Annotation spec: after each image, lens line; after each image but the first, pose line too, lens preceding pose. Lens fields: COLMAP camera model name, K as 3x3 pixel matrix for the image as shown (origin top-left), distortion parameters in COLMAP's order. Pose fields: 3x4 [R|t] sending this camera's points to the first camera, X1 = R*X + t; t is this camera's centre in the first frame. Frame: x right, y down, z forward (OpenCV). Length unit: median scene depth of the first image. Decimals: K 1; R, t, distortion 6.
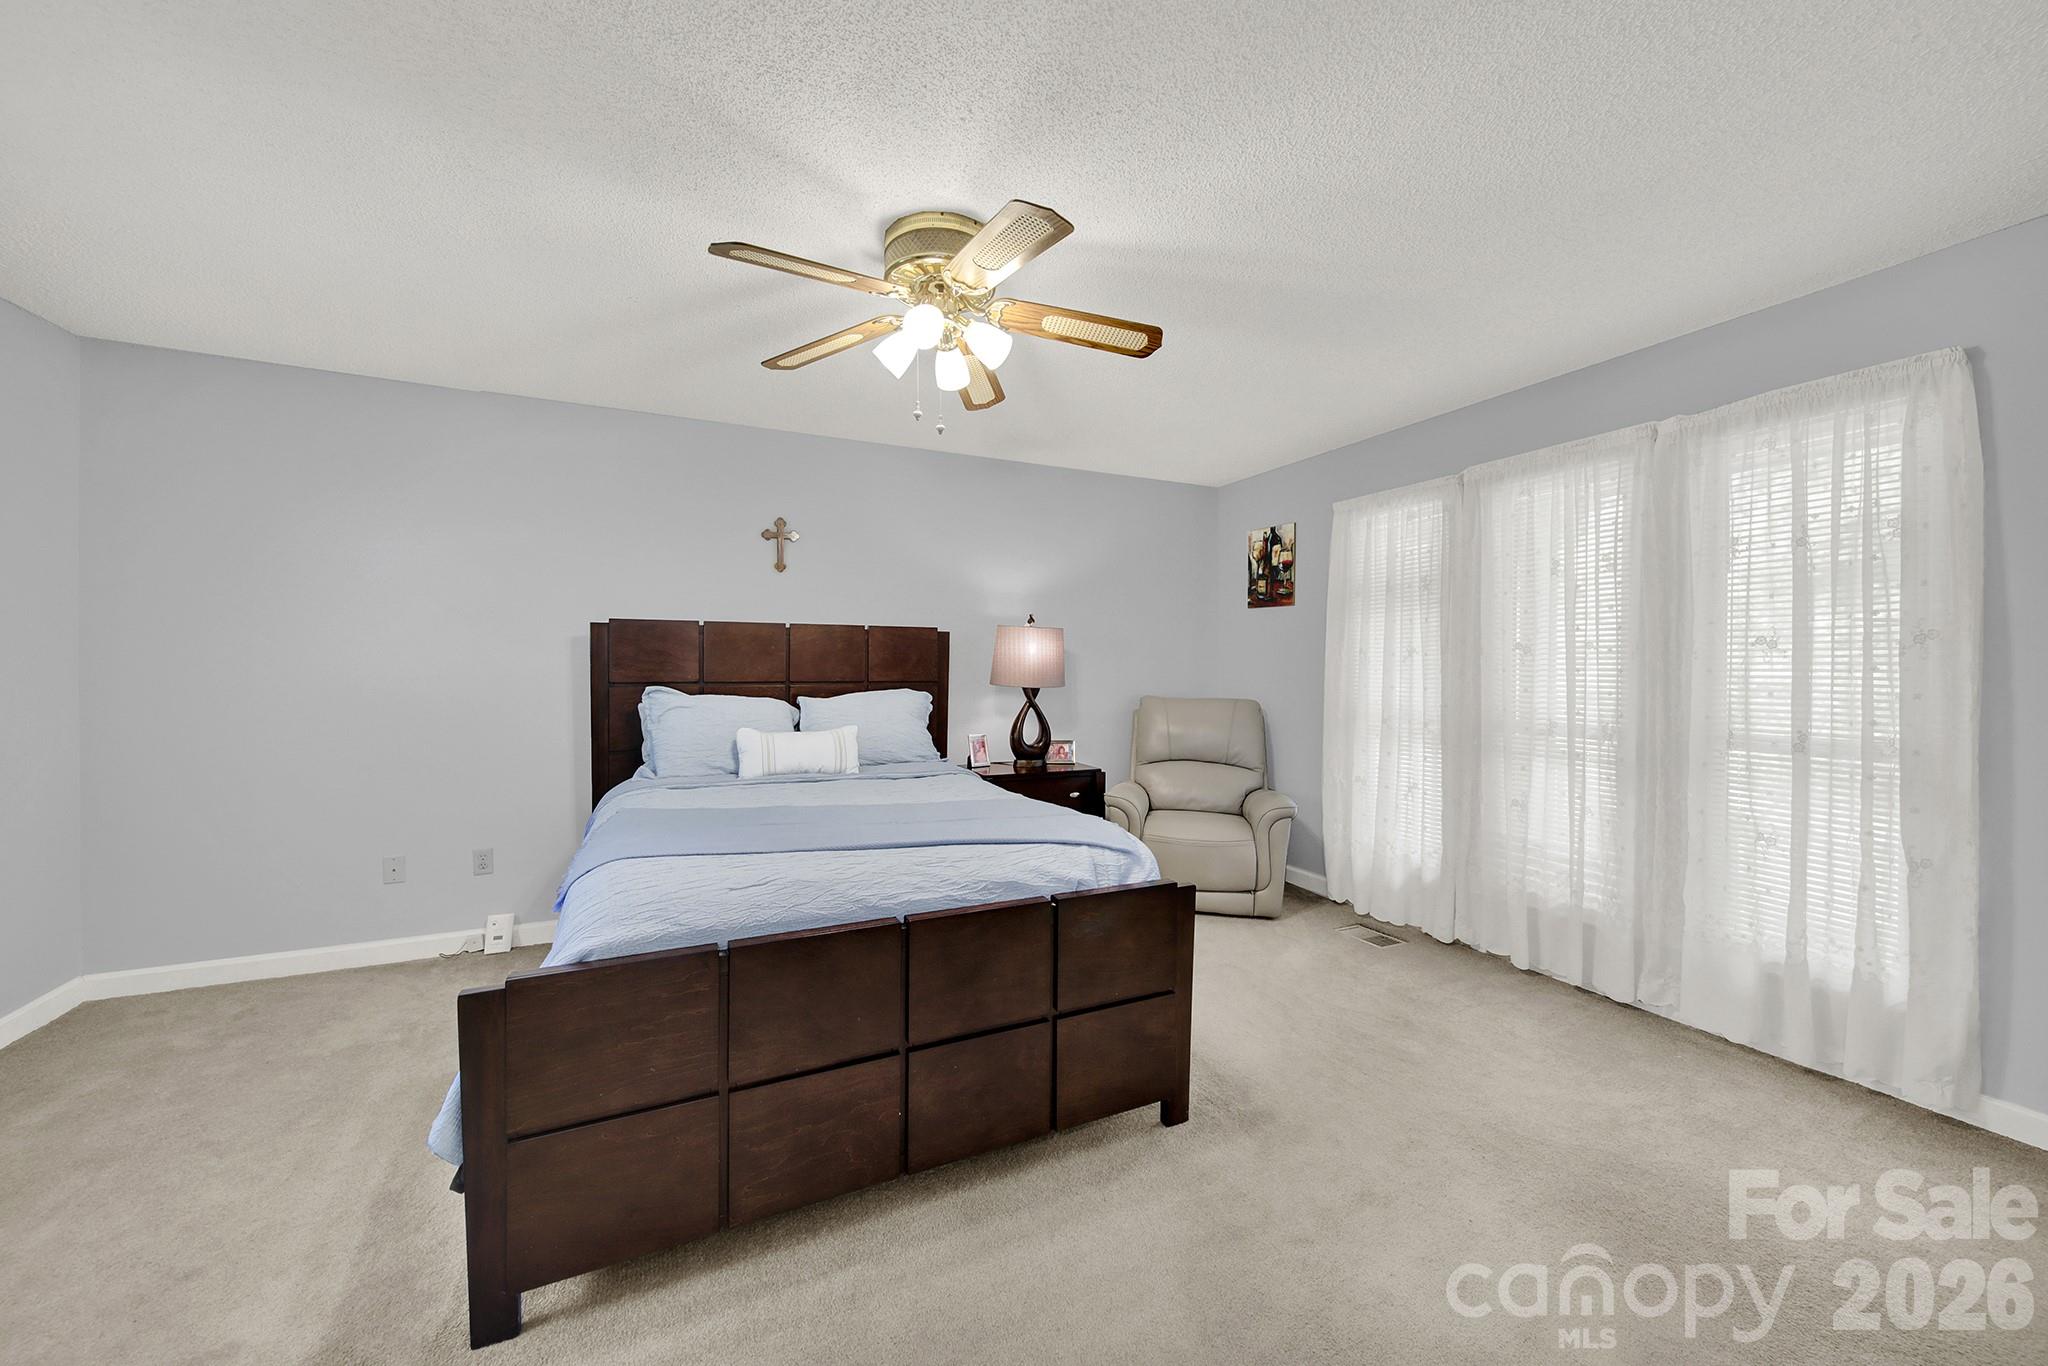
lens RADIAL K [[743.0, 0, 1019.8], [0, 743.0, 670.5], [0, 0, 1]] dist [-0.000645, -0.000129]
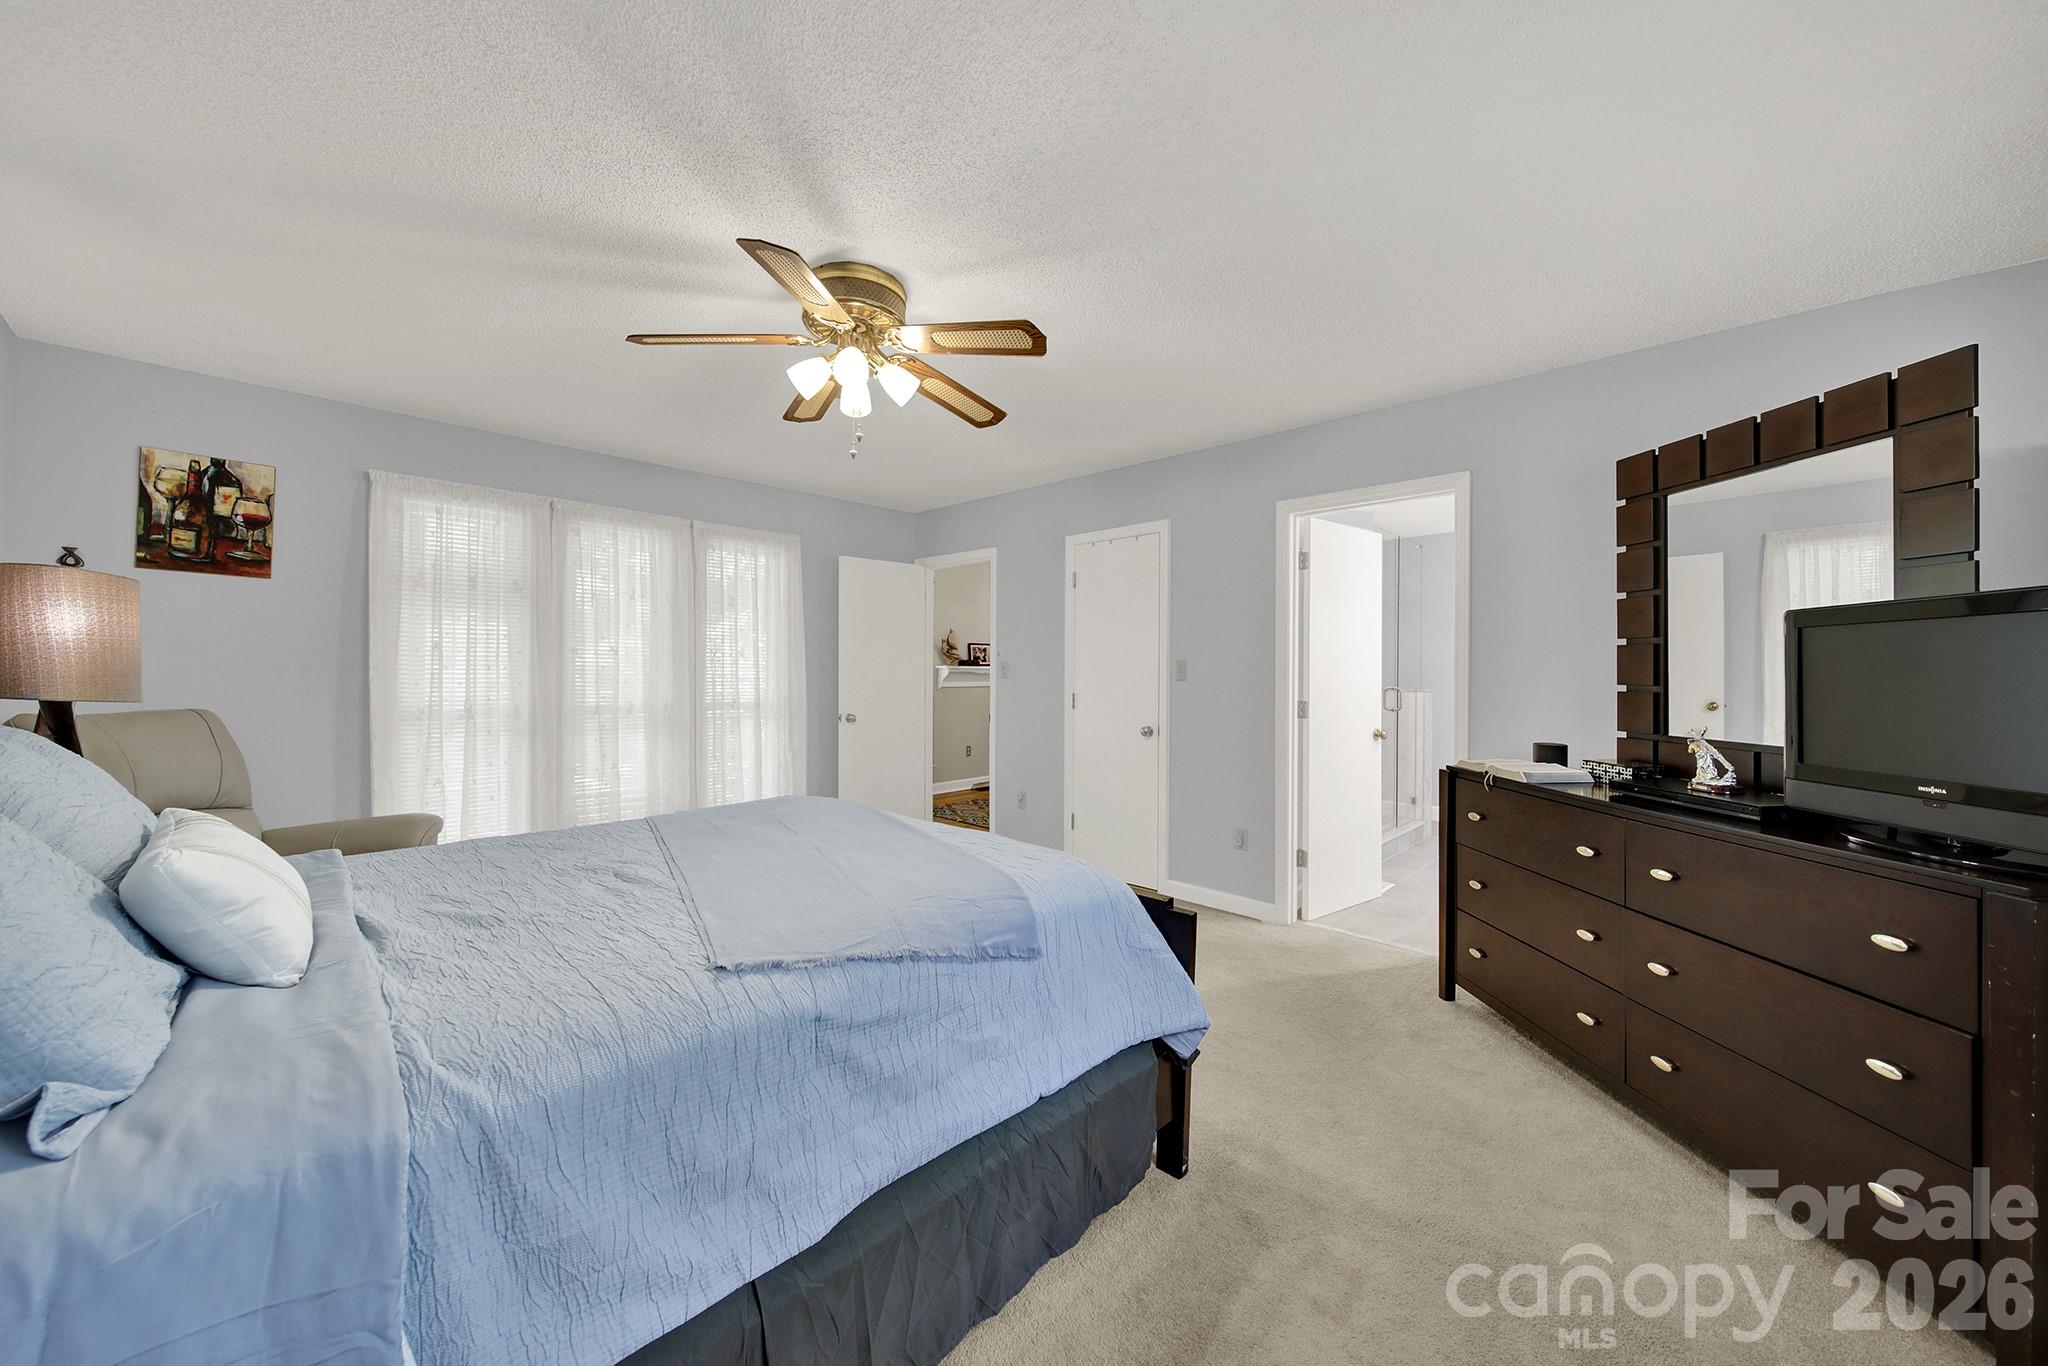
lens RADIAL K [[743.0, 0, 1019.8], [0, 743.0, 670.5], [0, 0, 1]] dist [-0.000645, -0.000129]
pose [[-0.366453, -0.008183, 0.930401, -0.707192], [-0.002999, 0.999967, 0.007614, -0.004126], [-0.930432, 0.000000, -0.366465, 0.683167]]
